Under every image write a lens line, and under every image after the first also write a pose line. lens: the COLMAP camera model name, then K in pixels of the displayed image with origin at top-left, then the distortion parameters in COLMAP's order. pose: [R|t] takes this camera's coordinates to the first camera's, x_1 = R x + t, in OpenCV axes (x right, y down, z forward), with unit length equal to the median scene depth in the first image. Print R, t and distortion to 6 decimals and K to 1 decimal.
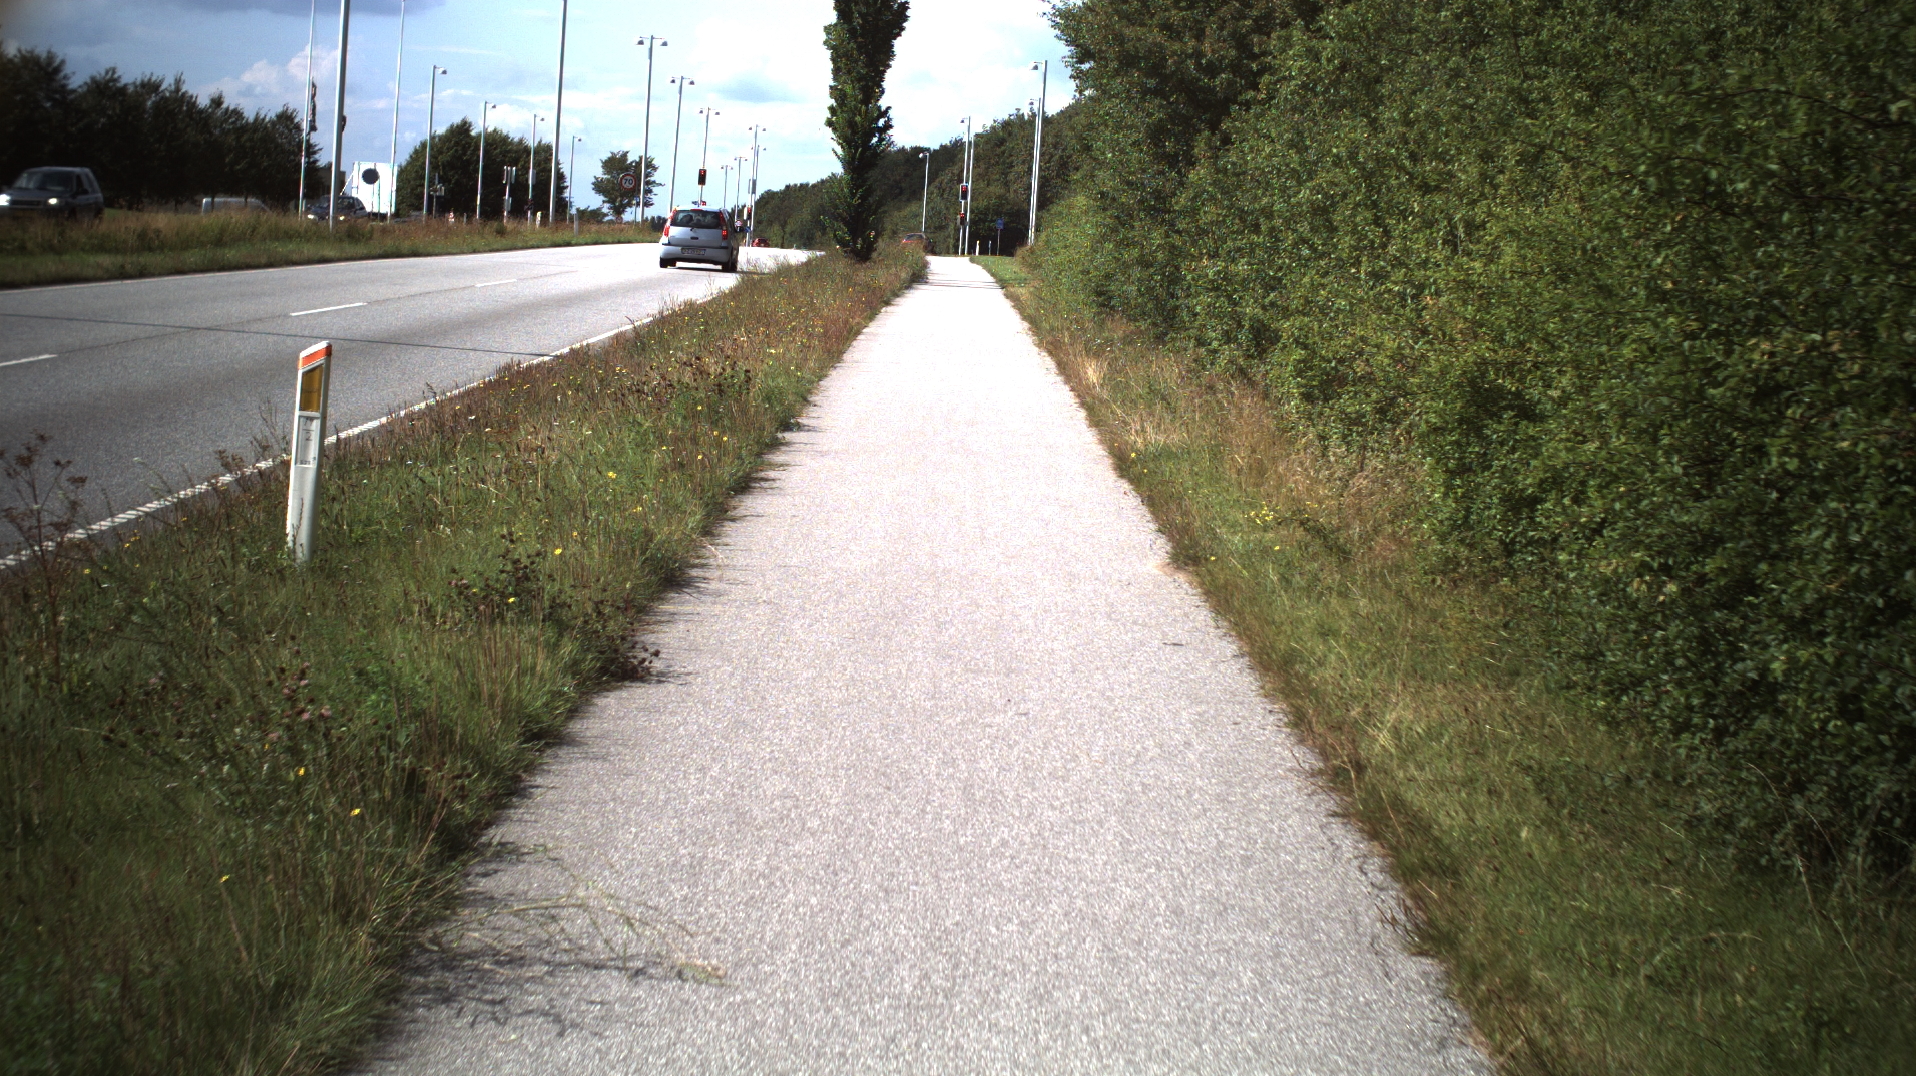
lens RADIAL K [[3303.7, 0, 959.5], [0, 3303.7, 539.0], [0, 0, 1]] dist [-0.274049, 0.122015]
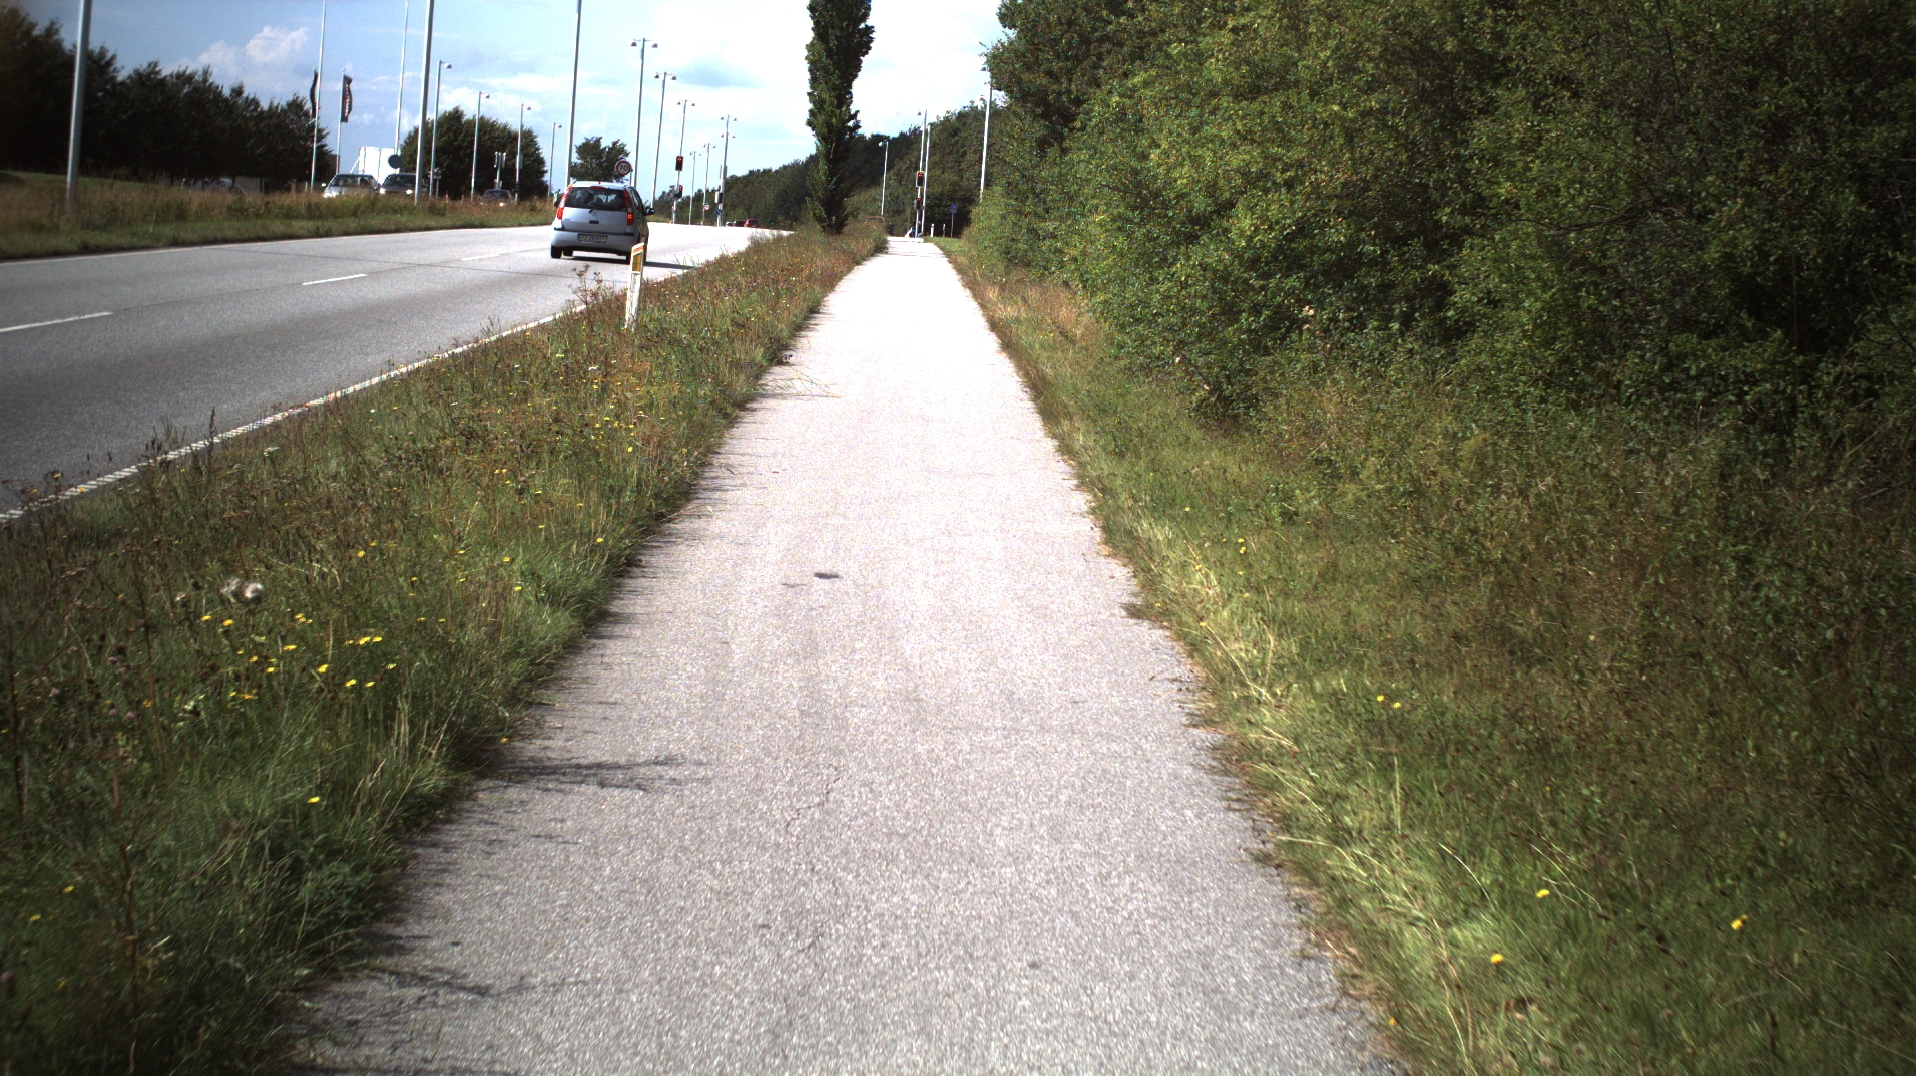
lens RADIAL K [[3305.2, 0, 956.1], [0, 3305.2, 537.8], [0, 0, 1]] dist [-0.288173, 0.253782]
pose [[0.999902, 0.006608, 0.012382, 0.000625], [-0.006654, 0.999971, 0.003740, 0.011406], [-0.012357, -0.003822, 0.999916, -0.111347]]
